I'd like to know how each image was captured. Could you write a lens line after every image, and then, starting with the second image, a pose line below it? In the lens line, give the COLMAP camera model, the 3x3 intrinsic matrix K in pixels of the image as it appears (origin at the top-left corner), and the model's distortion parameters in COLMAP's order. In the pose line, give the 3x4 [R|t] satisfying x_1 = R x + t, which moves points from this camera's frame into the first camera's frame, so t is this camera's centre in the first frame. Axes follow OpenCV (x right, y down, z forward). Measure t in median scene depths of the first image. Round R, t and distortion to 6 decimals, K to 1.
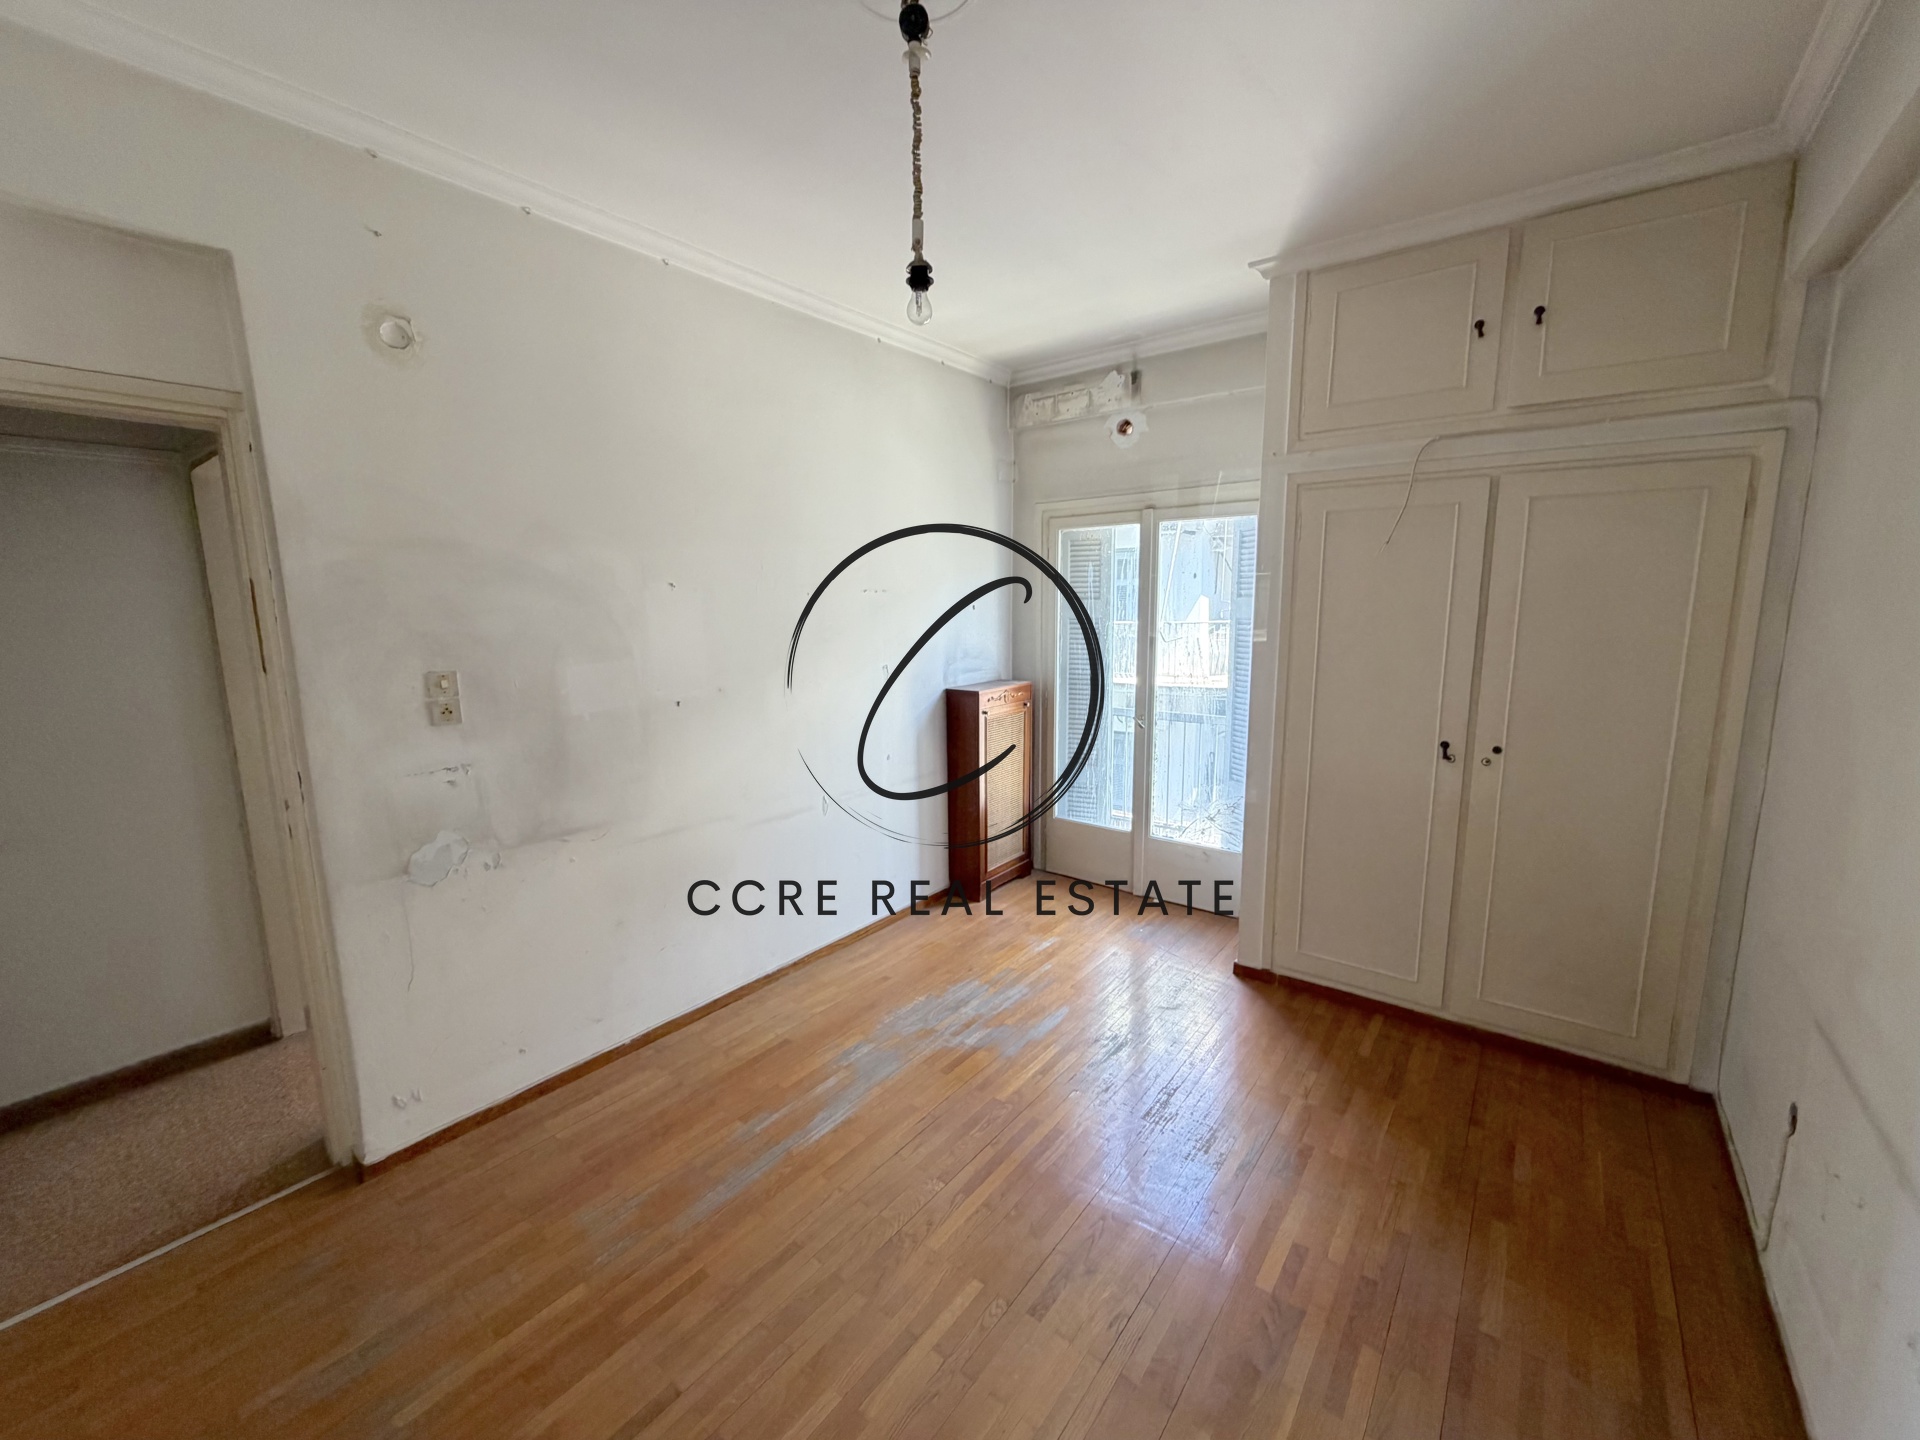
lens RADIAL K [[763.1, 0, 955.2], [0, 763.1, 720.1], [0, 0, 1]] dist [0.001151, 0.000327]
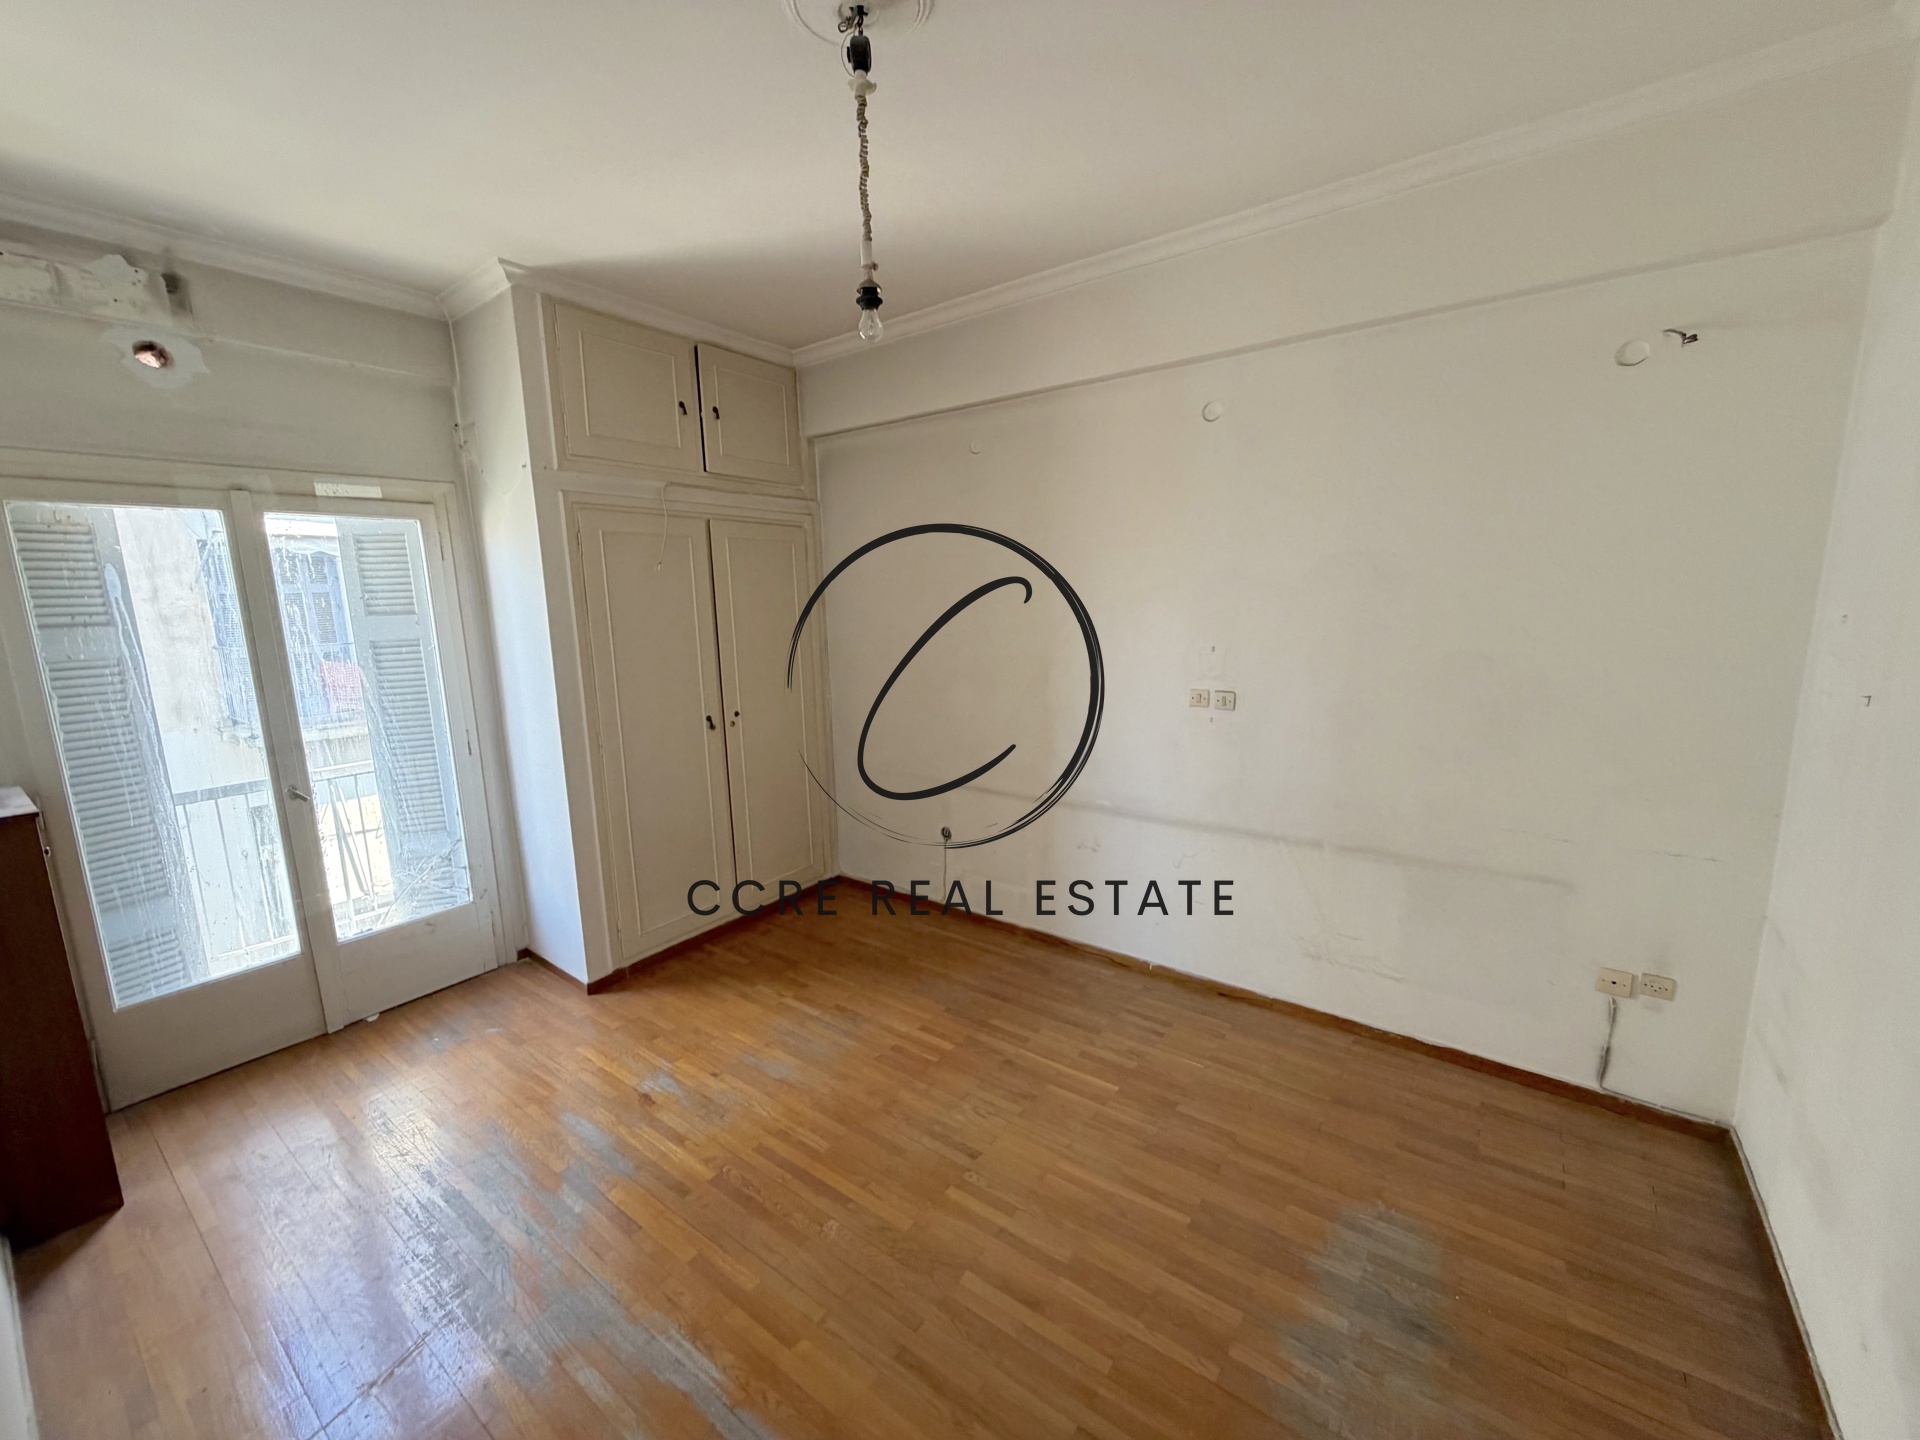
lens RADIAL K [[763.1, 0, 955.2], [0, 763.1, 720.1], [0, 0, 1]] dist [0.001151, 0.000327]
pose [[-0.016312, -0.157702, 0.987352, -0.658381], [0.181804, 0.970555, 0.158022, -0.094149], [-0.983200, 0.182082, 0.012839, 0.550971]]
